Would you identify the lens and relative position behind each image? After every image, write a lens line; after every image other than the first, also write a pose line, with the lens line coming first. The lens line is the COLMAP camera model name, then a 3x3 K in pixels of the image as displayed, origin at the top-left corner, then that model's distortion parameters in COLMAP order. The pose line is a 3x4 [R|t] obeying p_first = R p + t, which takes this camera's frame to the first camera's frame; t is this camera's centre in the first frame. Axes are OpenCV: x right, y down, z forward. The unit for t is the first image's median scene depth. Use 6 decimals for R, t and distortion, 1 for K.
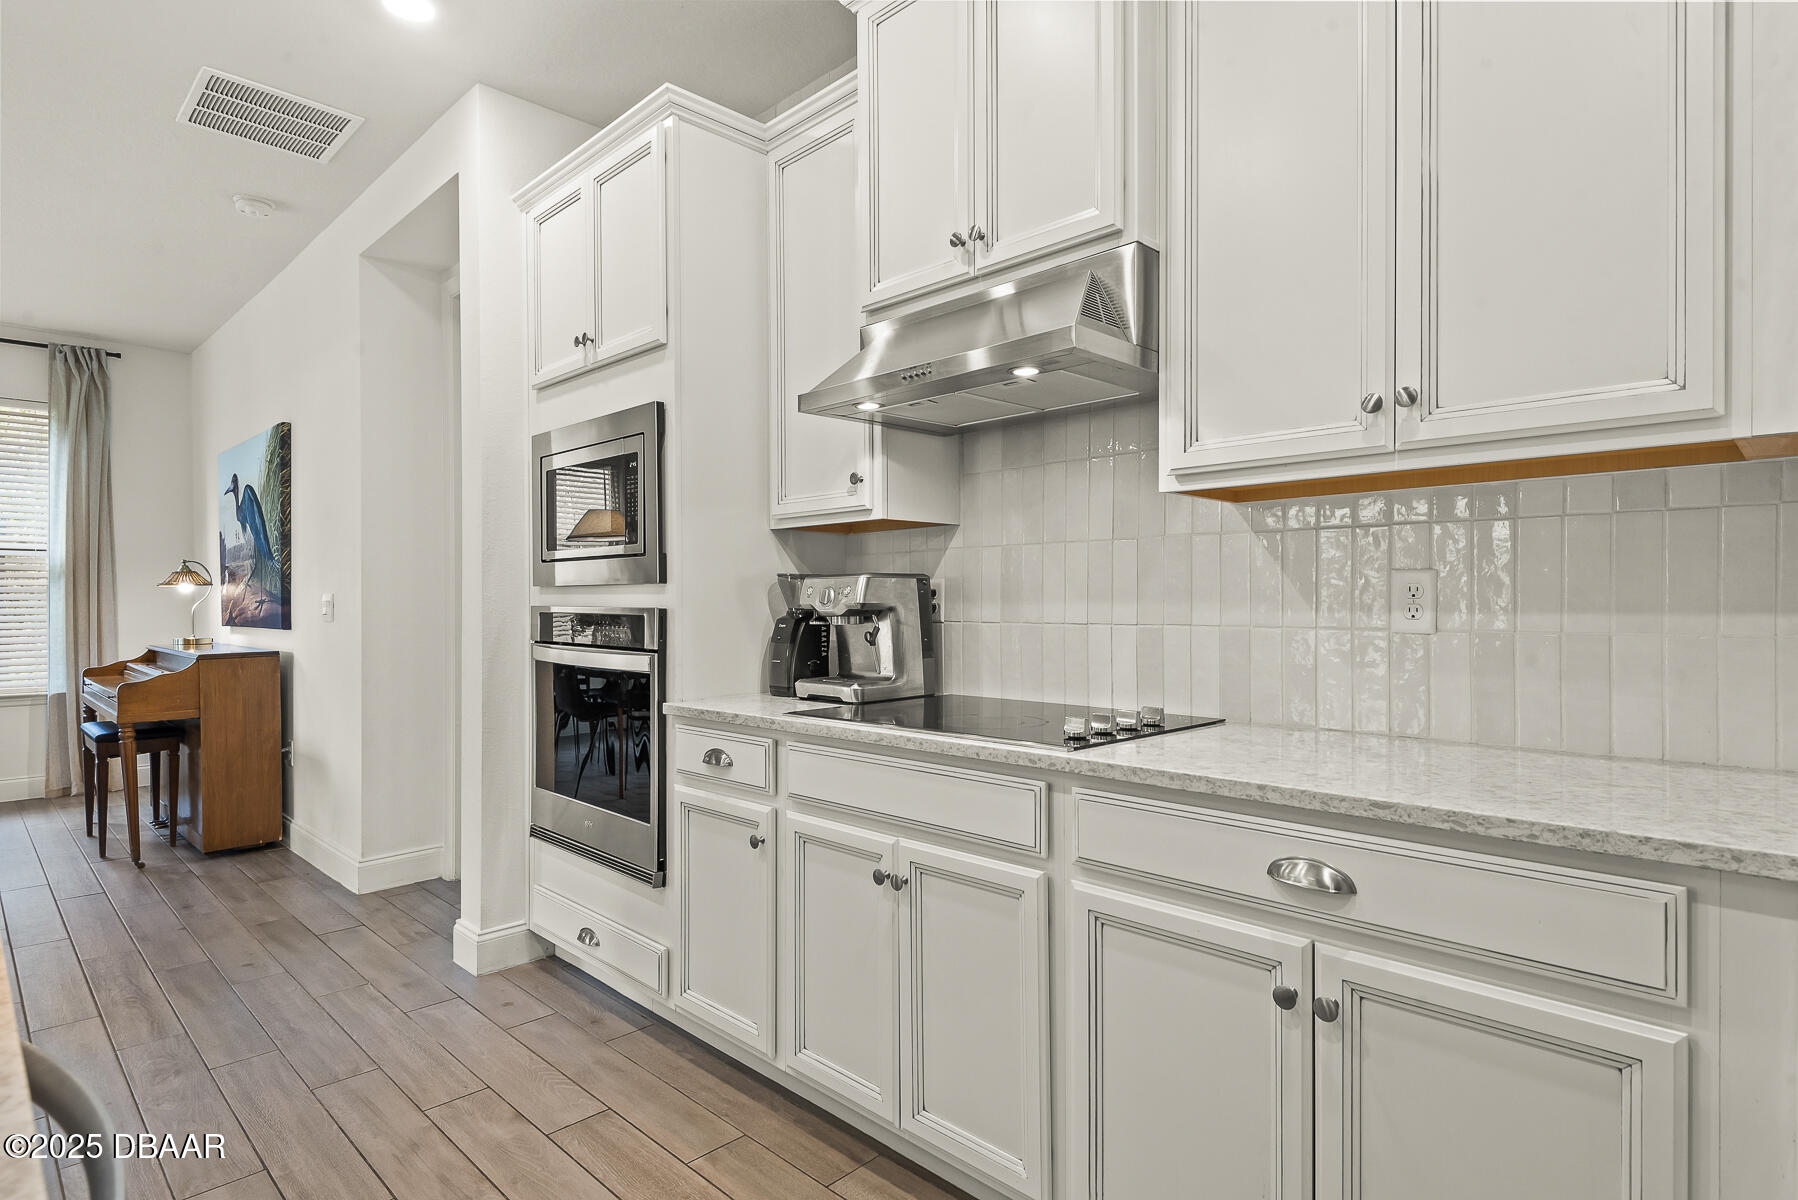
lens RADIAL K [[966.3, 0, 893.4], [0, 966.3, 607.3], [0, 0, 1]] dist [0.031511, -0.005251]
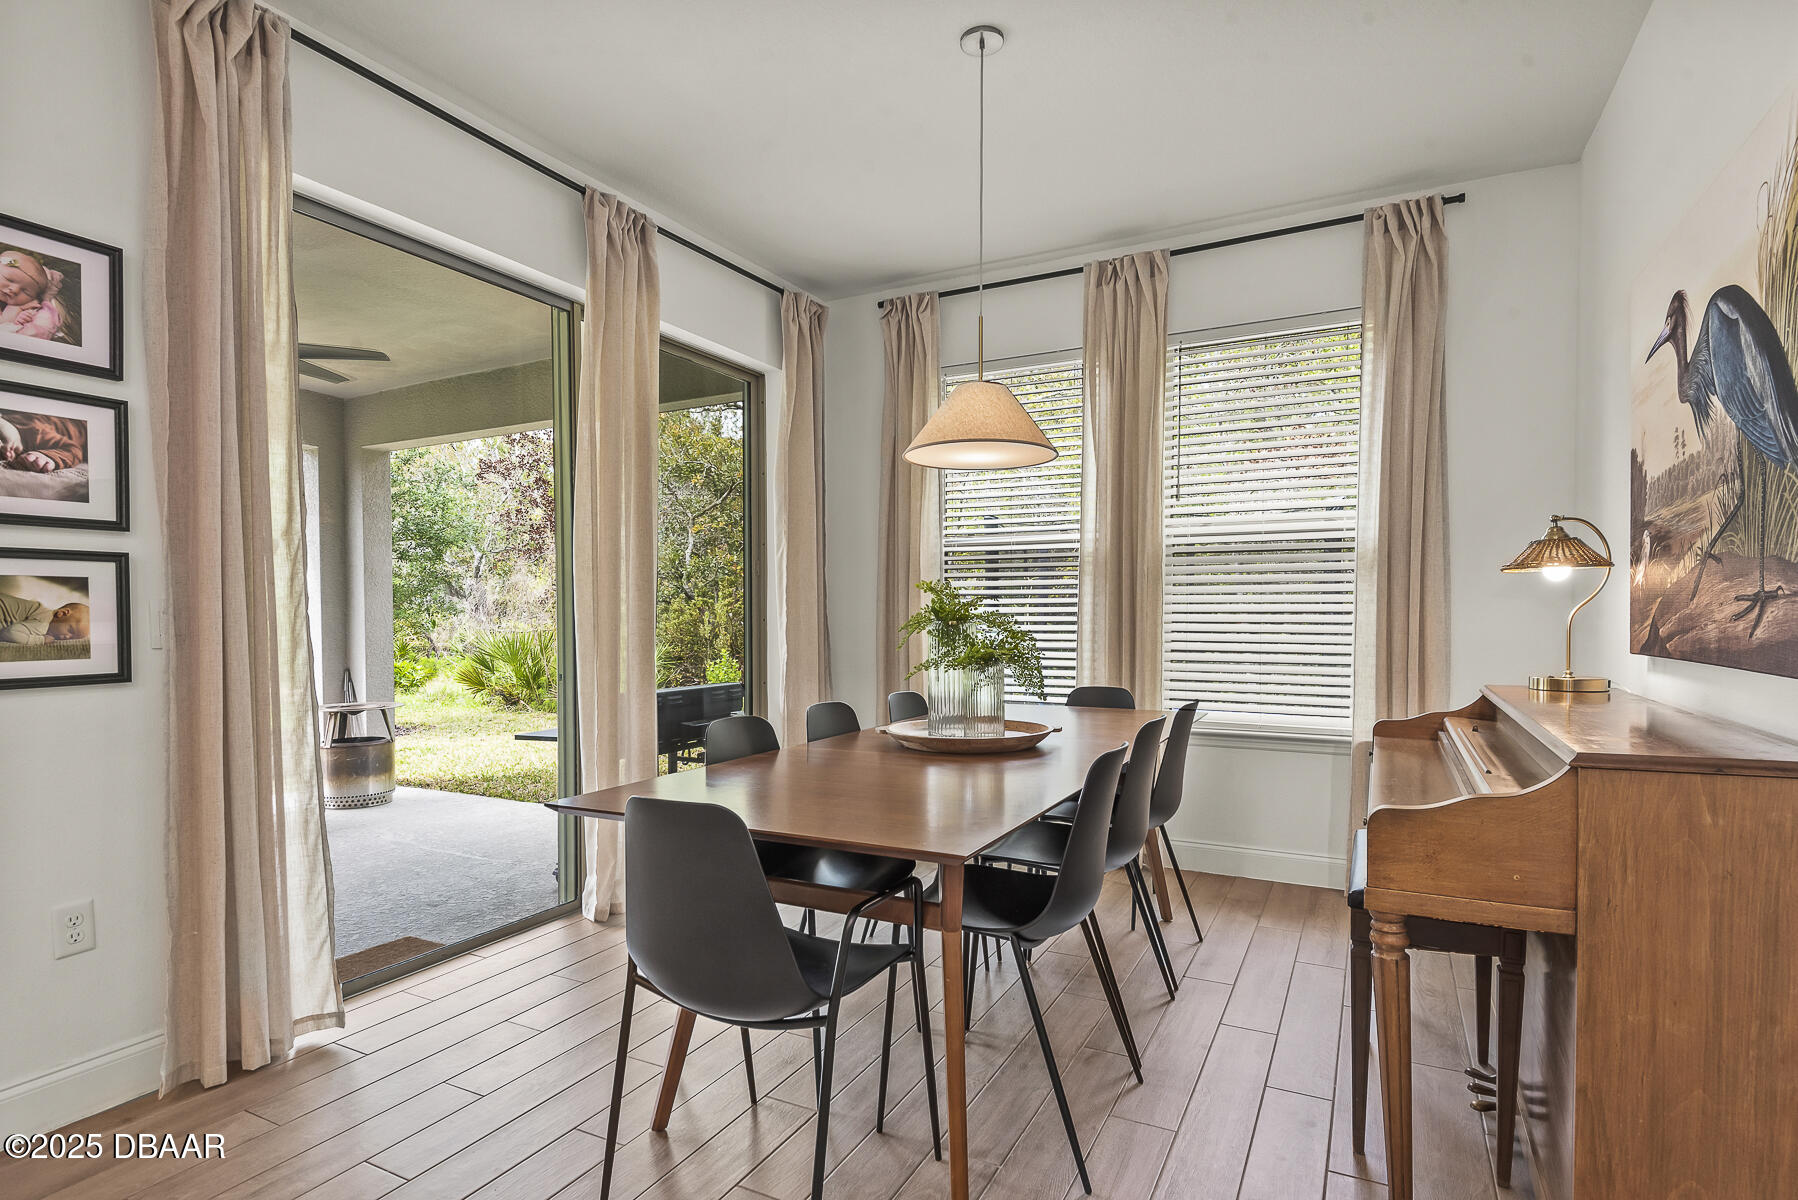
lens RADIAL K [[930.3, 0, 842.4], [0, 930.3, 645.2], [0, 0, 1]] dist [-0.014868, -0.000569]
pose [[0.274313, 0.034505, -0.961021, -0.808326], [-0.001408, 0.999369, 0.035480, 0.000481], [0.961640, -0.008379, 0.274188, 1.141257]]
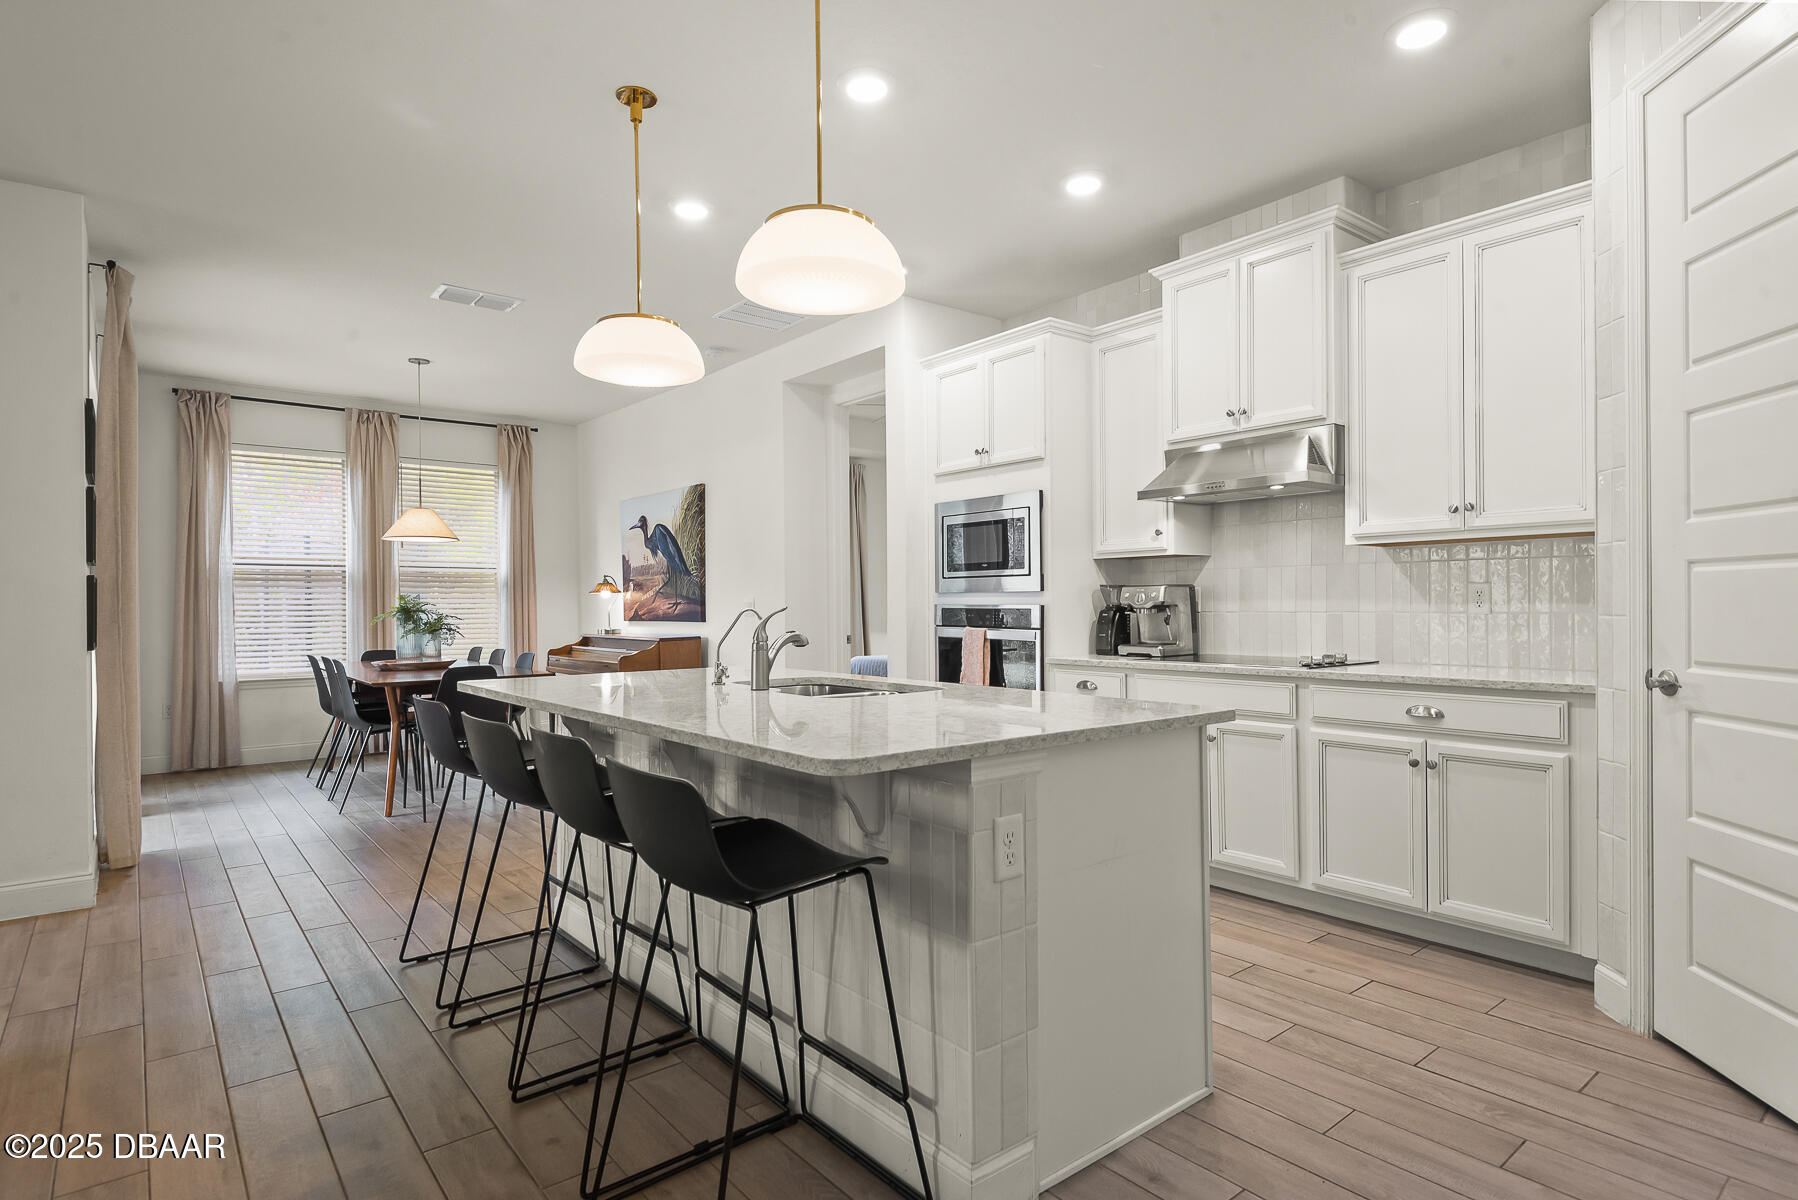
lens RADIAL K [[966.3, 0, 889.8], [0, 966.3, 603.8], [0, 0, 1]] dist [0.031511, -0.005251]
pose [[0.994708, -0.006213, -0.102552, -0.336166], [0.005898, 0.999977, -0.003374, 0.003092], [0.102570, 0.002751, 0.994722, -0.807671]]
